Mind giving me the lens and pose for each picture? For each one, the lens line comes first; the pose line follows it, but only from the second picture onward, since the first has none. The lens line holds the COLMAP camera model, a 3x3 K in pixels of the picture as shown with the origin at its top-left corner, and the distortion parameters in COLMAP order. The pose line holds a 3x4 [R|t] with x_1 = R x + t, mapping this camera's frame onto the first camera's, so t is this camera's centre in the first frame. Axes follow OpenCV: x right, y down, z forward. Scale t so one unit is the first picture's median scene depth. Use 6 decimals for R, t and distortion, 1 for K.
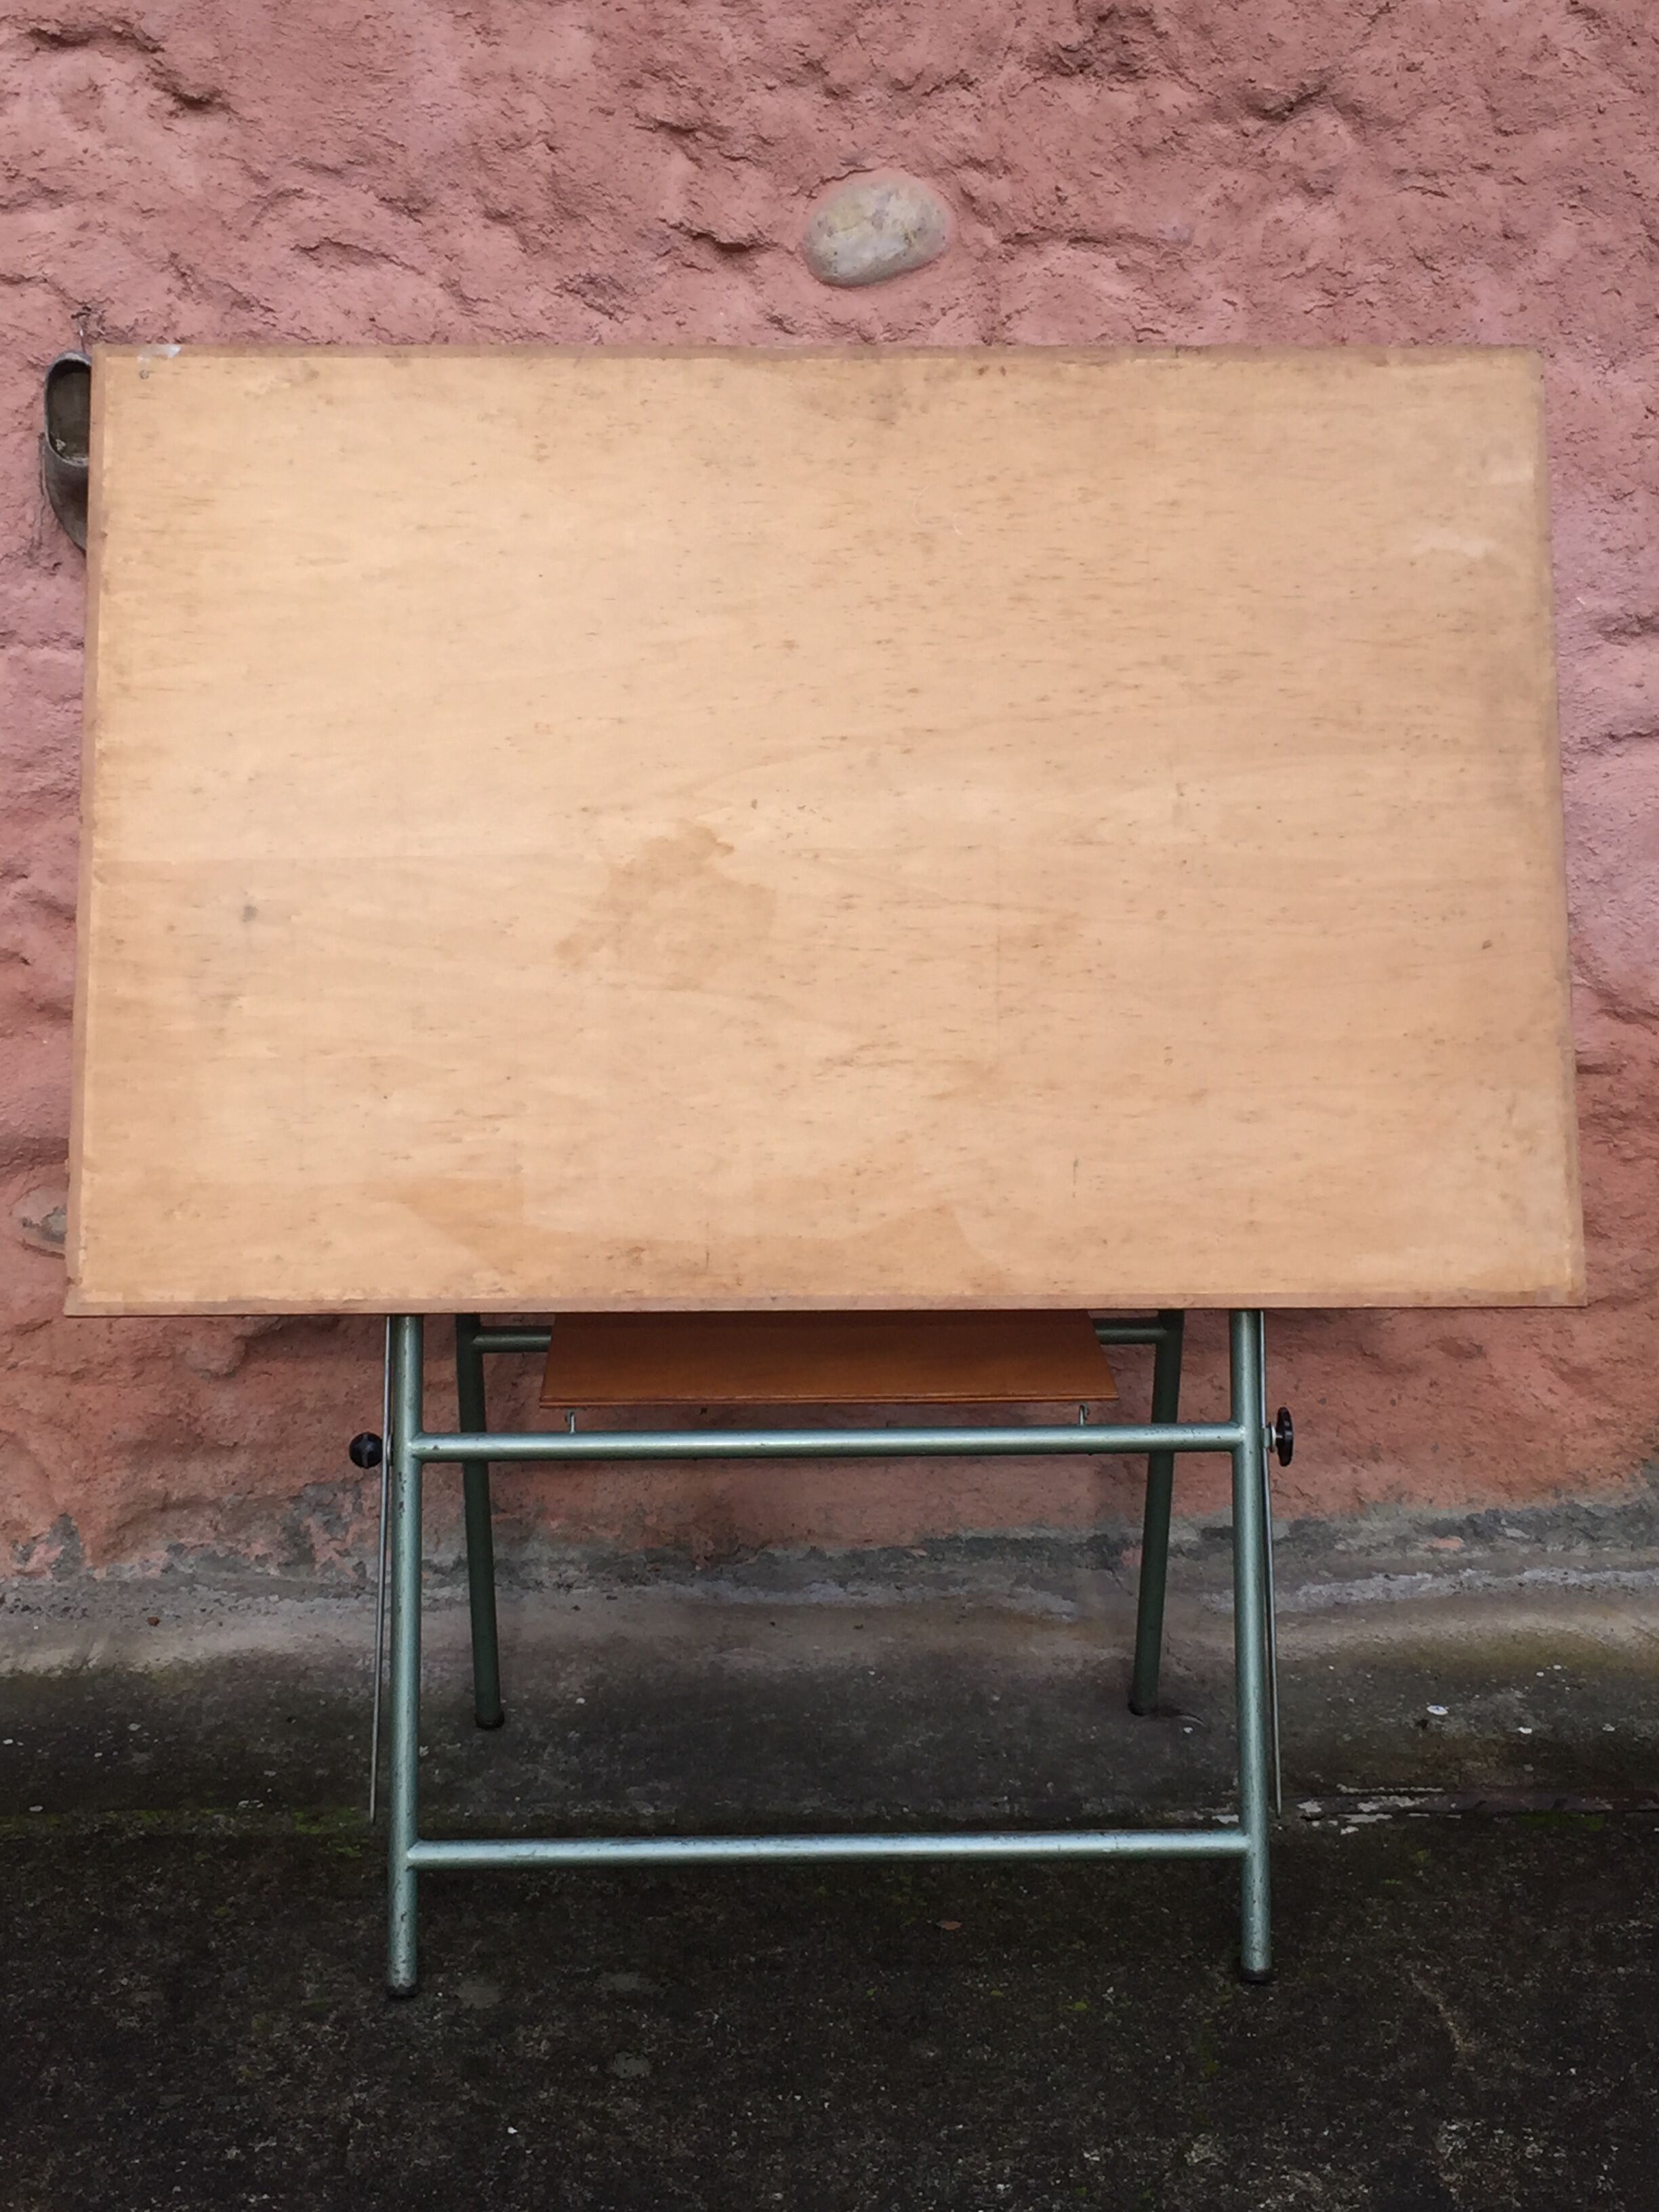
lens RADIAL K [[3040.5, 0, 814.6], [0, 3040.5, 1043.9], [0, 0, 1]] dist [0.050635, 0.000000]
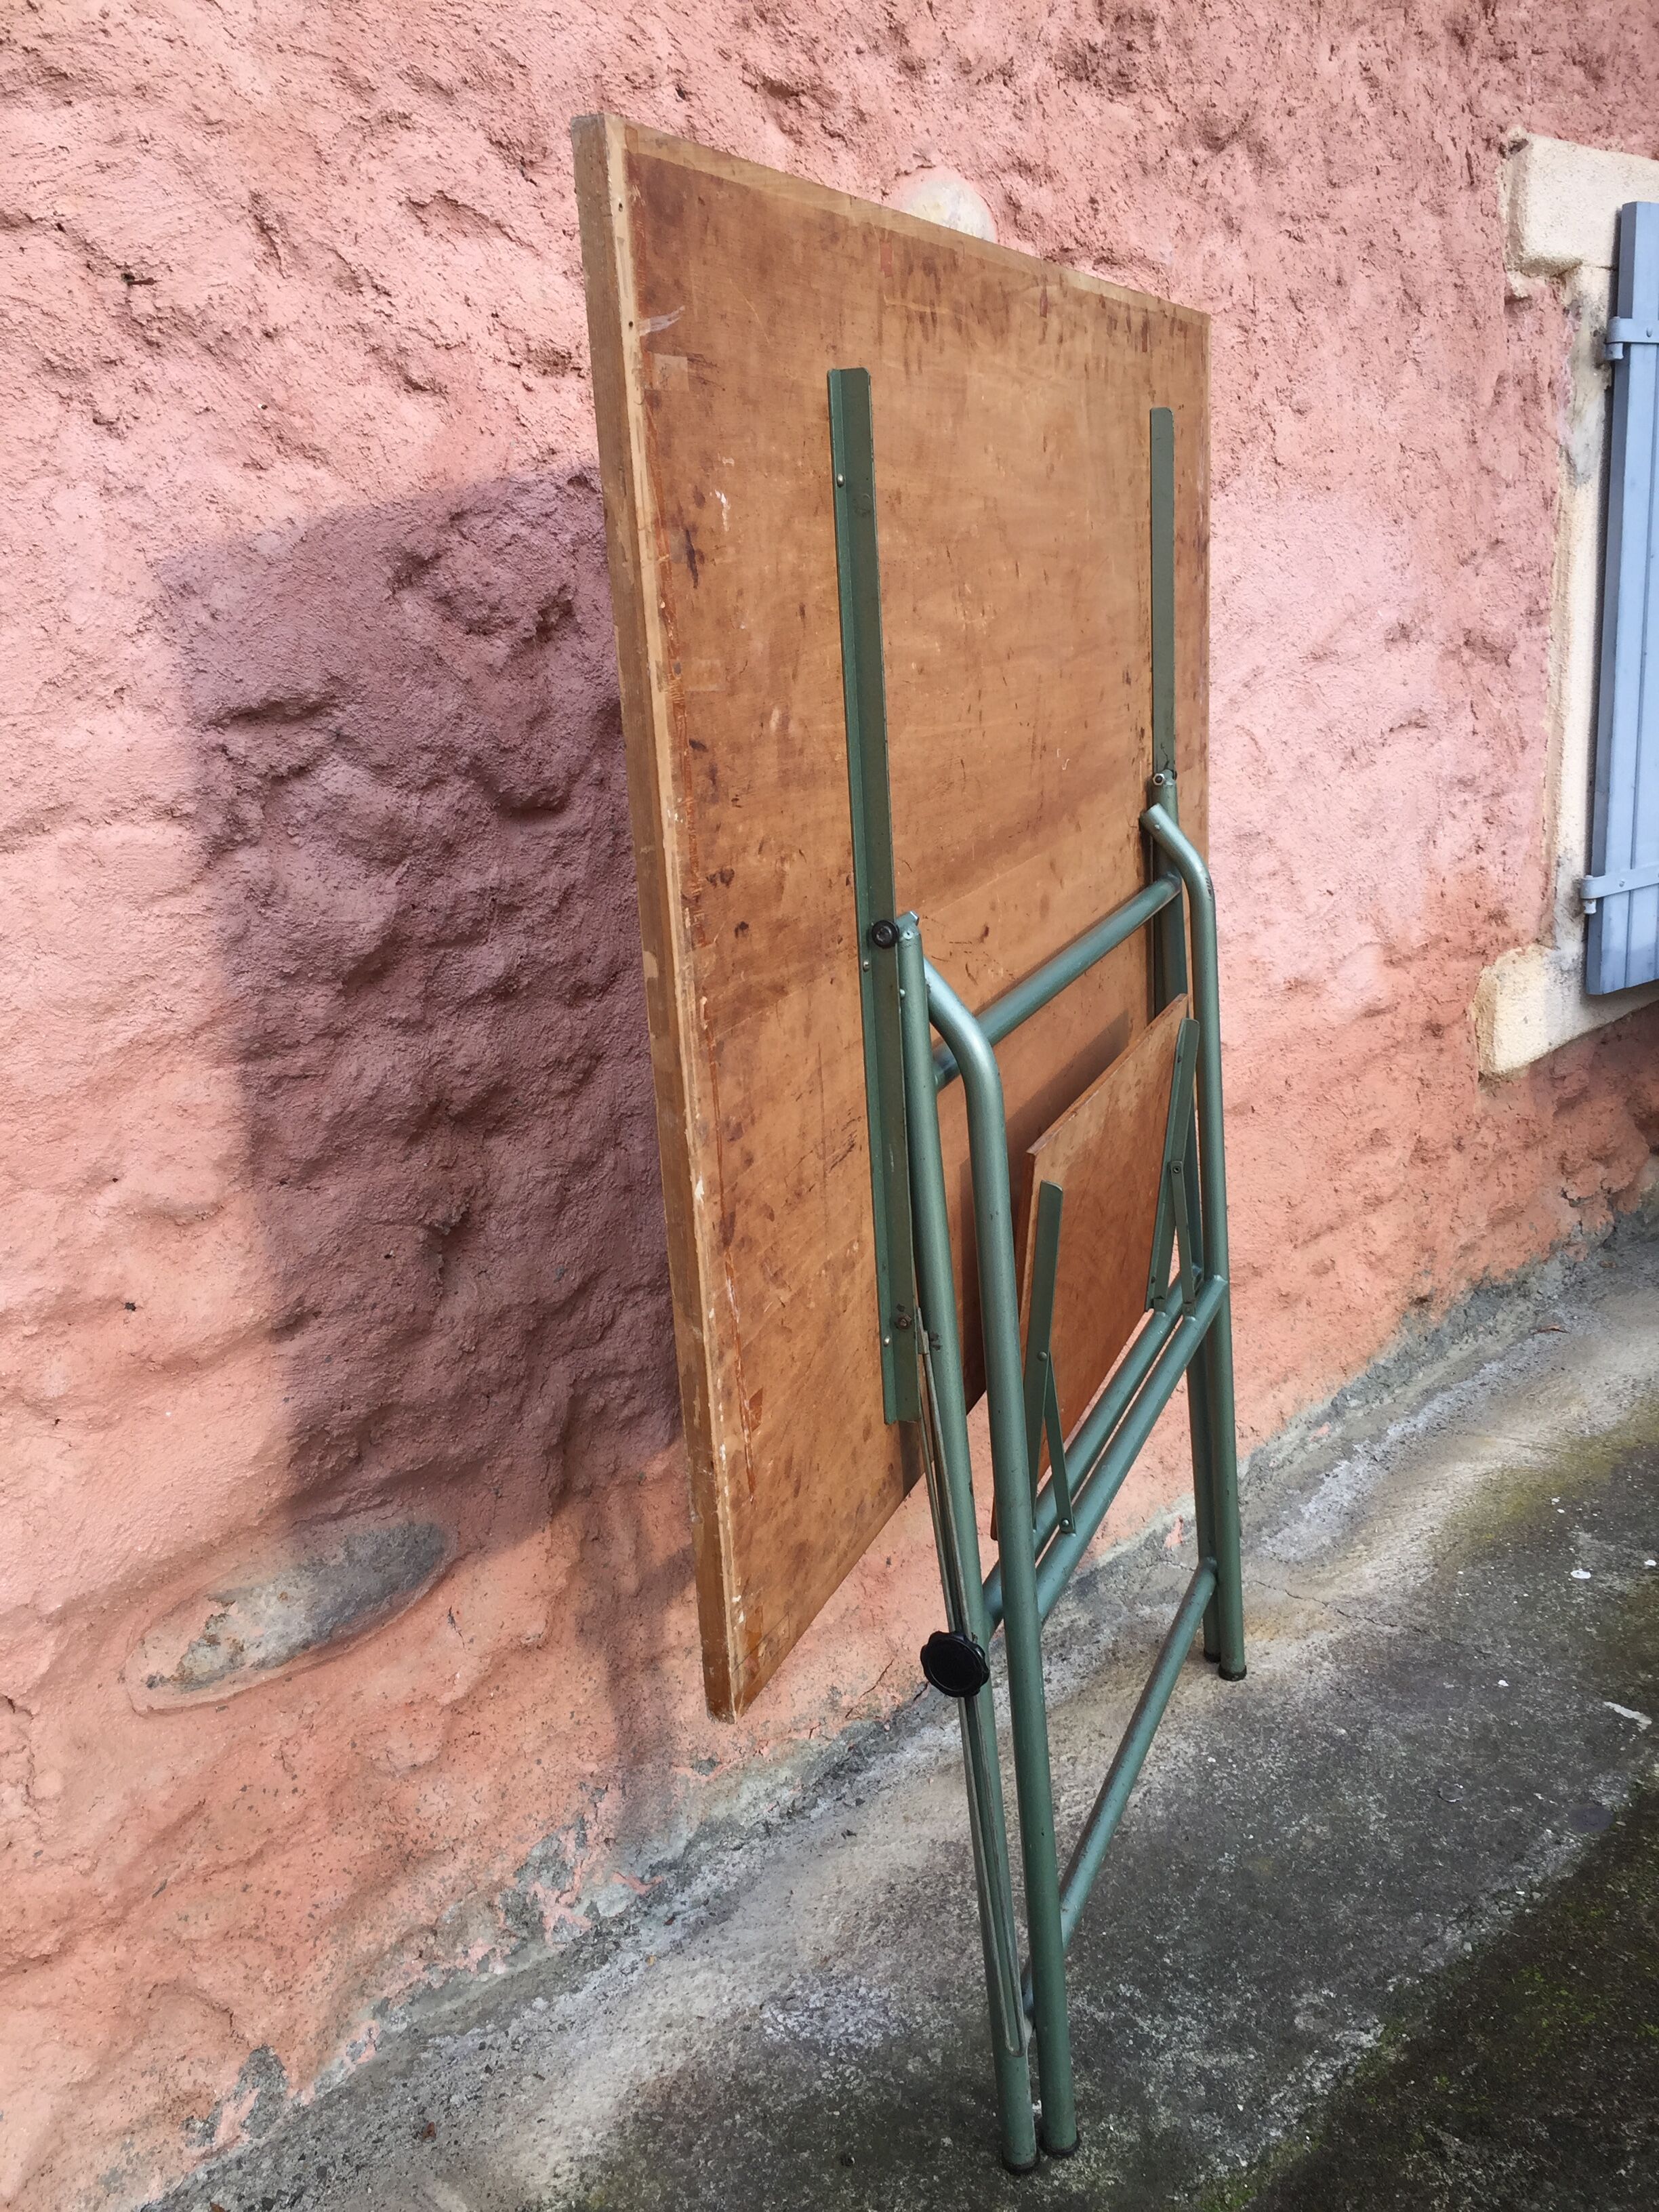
lens RADIAL K [[1916.6, 0, 835.1], [0, 1916.6, 1072.3], [0, 0, 1]] dist [0.062423, -0.092703]
pose [[0.729917, -0.213259, 0.649416, -0.424844], [0.196517, 0.975444, 0.099444, -0.091450], [-0.654677, 0.055035, 0.753903, 0.611866]]
